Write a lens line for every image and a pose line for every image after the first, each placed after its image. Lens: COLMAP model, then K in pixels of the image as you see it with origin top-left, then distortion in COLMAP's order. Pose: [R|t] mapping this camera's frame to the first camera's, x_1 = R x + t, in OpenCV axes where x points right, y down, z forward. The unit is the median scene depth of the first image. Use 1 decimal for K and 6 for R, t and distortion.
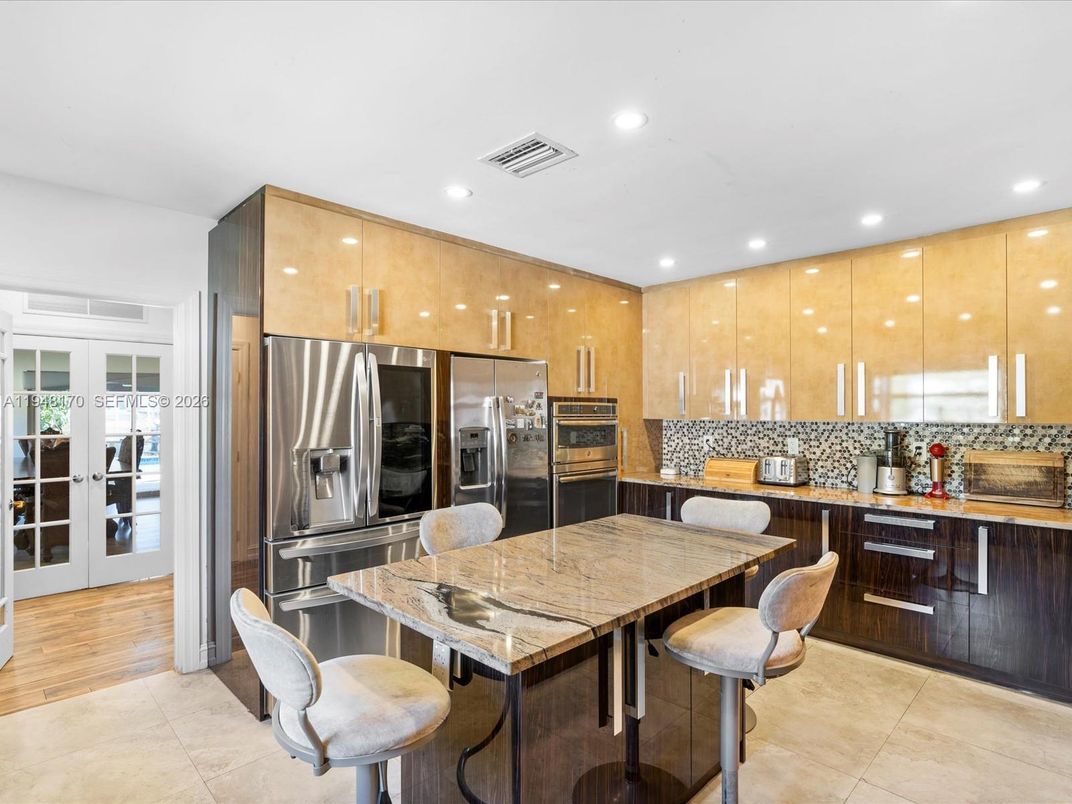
lens RADIAL K [[559.4, 0, 541.9], [0, 559.4, 405.3], [0, 0, 1]] dist [-0.003320, -0.000710]
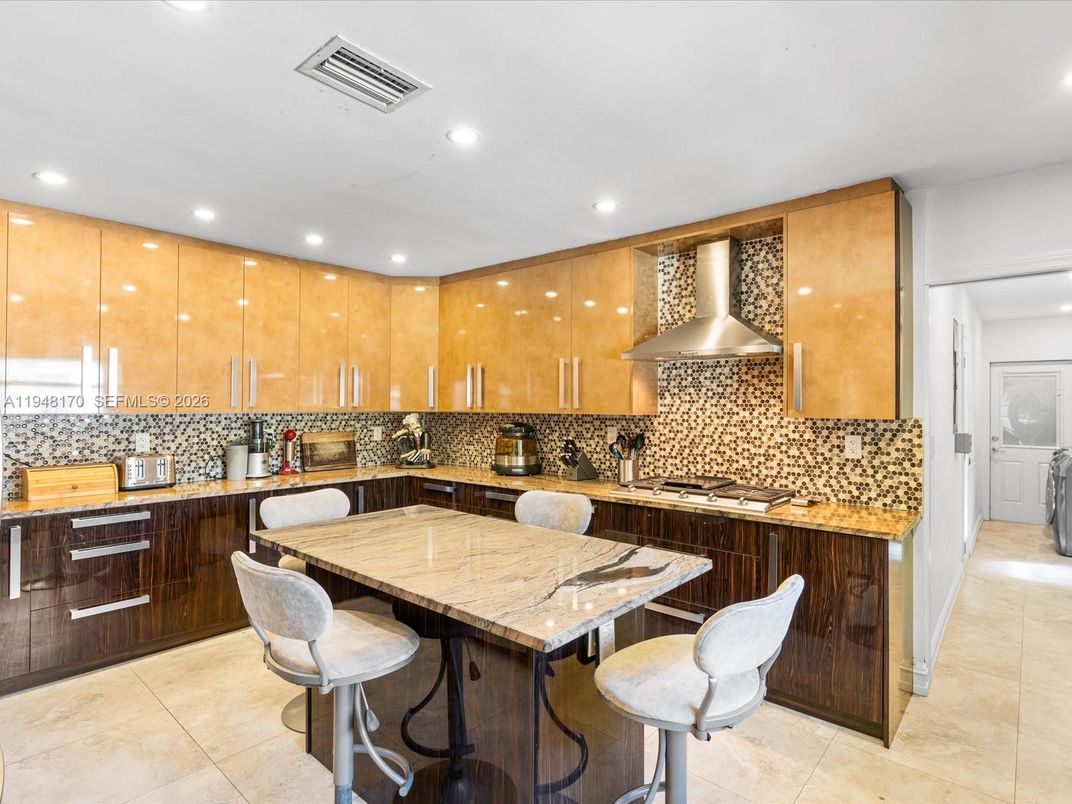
lens RADIAL K [[559.4, 0, 539.9], [0, 559.4, 400.7], [0, 0, 1]] dist [-0.003320, -0.000710]
pose [[-0.052714, 0.006469, 0.998589, -0.474537], [-0.014417, 0.999870, -0.007238, 0.005729], [-0.998506, -0.014778, -0.052614, 0.458260]]
